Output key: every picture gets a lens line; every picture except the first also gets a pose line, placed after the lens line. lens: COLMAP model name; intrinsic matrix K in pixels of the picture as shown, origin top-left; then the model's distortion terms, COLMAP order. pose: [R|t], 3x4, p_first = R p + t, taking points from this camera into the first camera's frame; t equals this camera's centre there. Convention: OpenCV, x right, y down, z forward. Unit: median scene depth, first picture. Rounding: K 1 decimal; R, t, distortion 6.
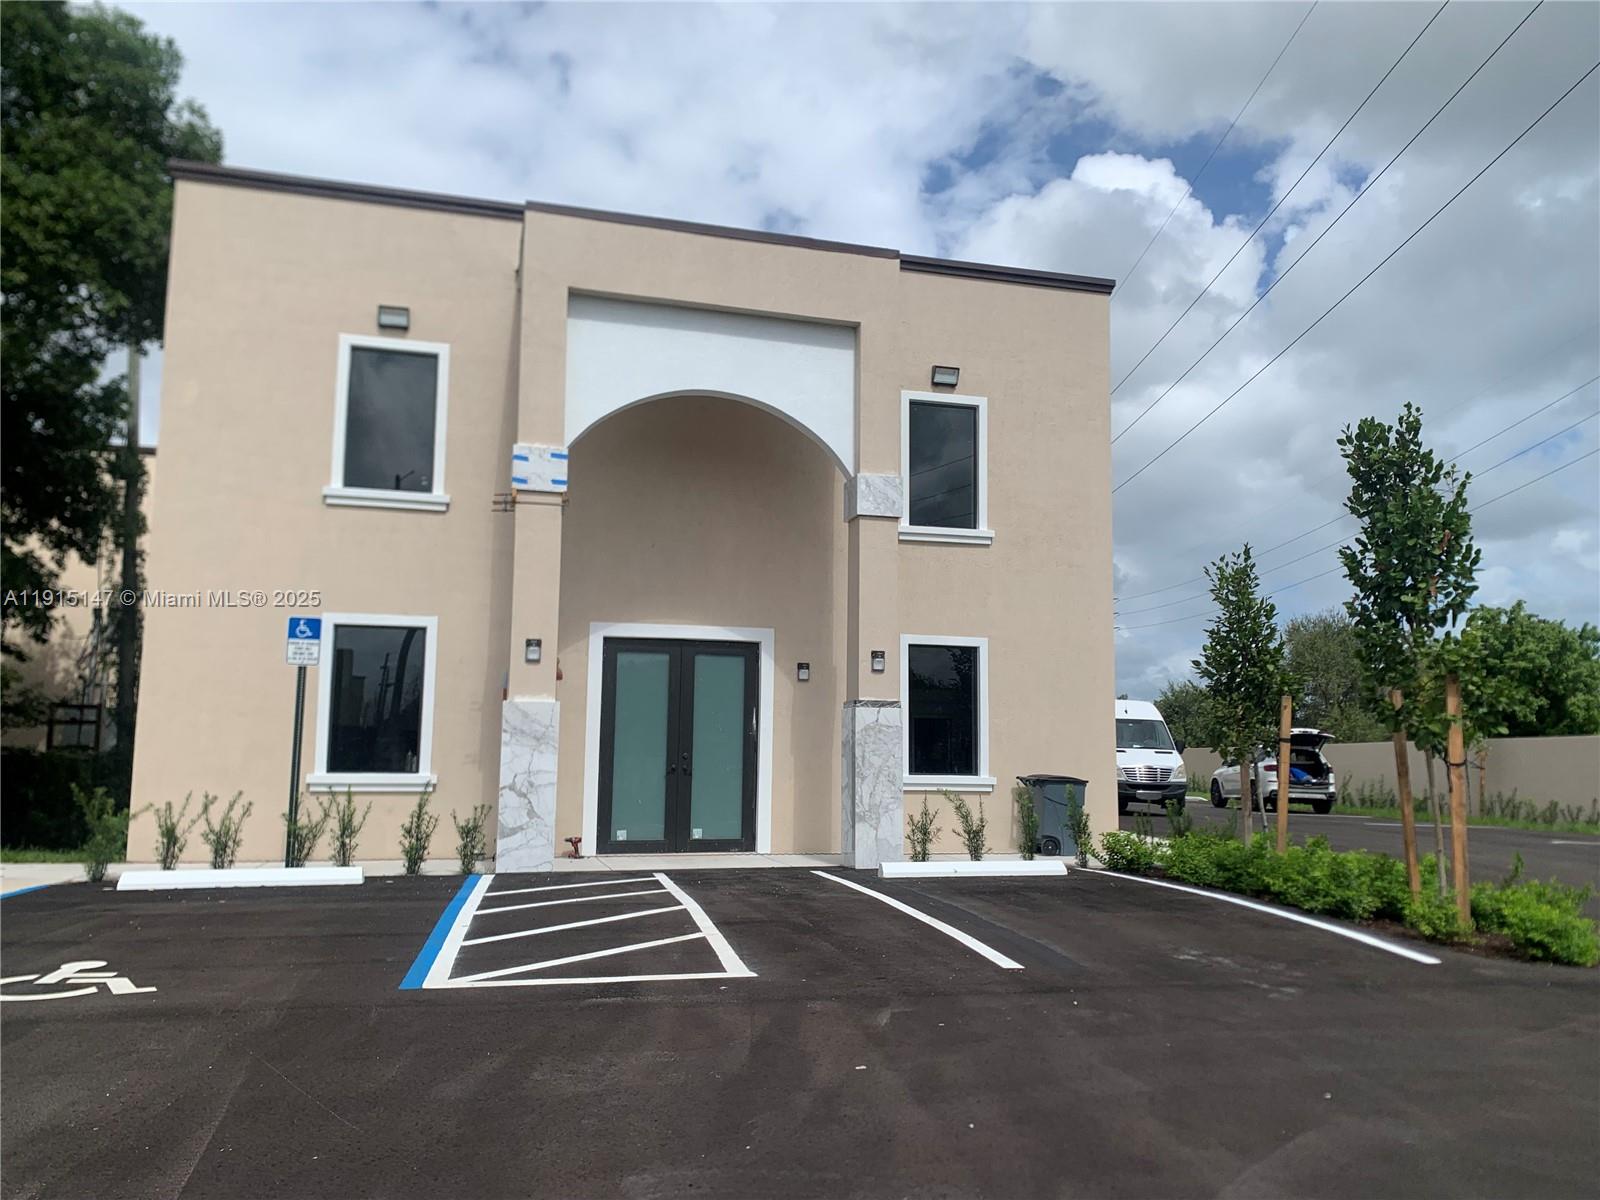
lens RADIAL K [[1233.9, 0, 807.3], [0, 1233.9, 606.3], [0, 0, 1]] dist [0.013003, 0.000626]
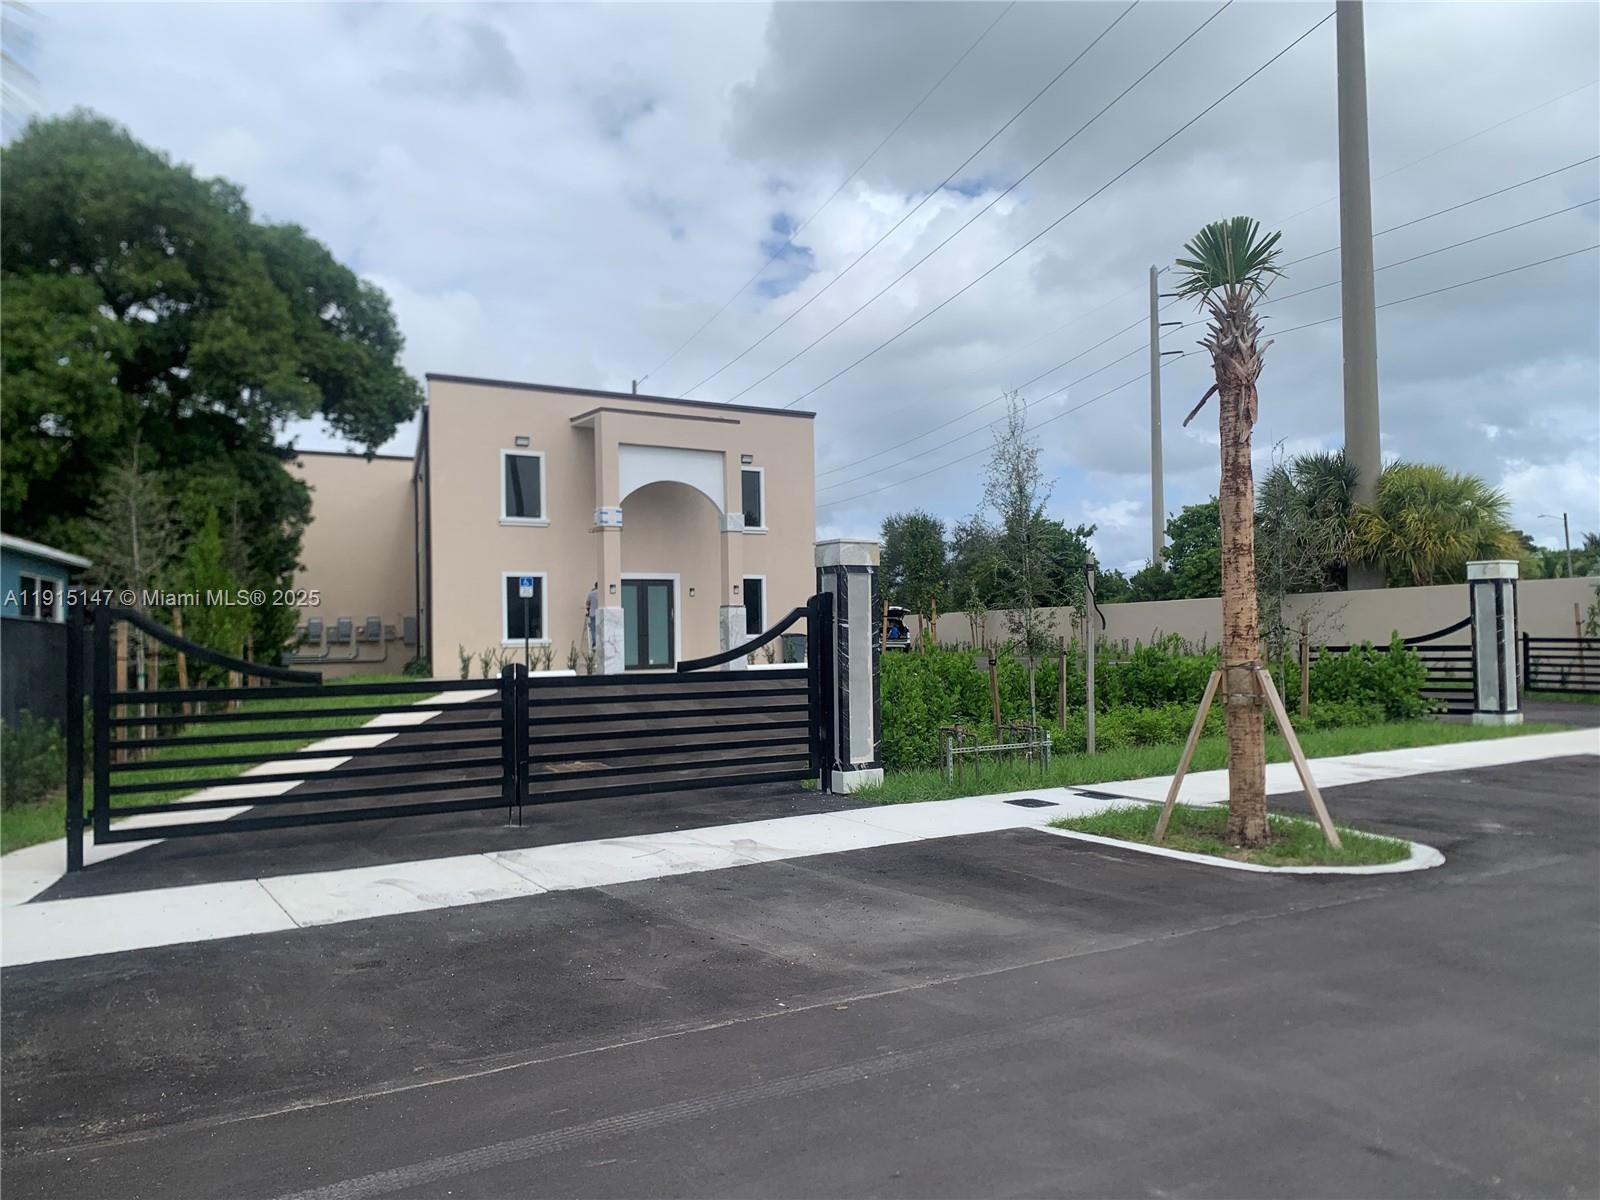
lens RADIAL K [[1233.9, 0, 798.2], [0, 1233.9, 600.2], [0, 0, 1]] dist [0.013003, 0.000626]
pose [[0.955130, -0.020504, 0.295476, -0.540633], [-0.007548, 0.995592, 0.093487, -0.162027], [-0.296091, -0.091523, 0.950765, -1.371906]]
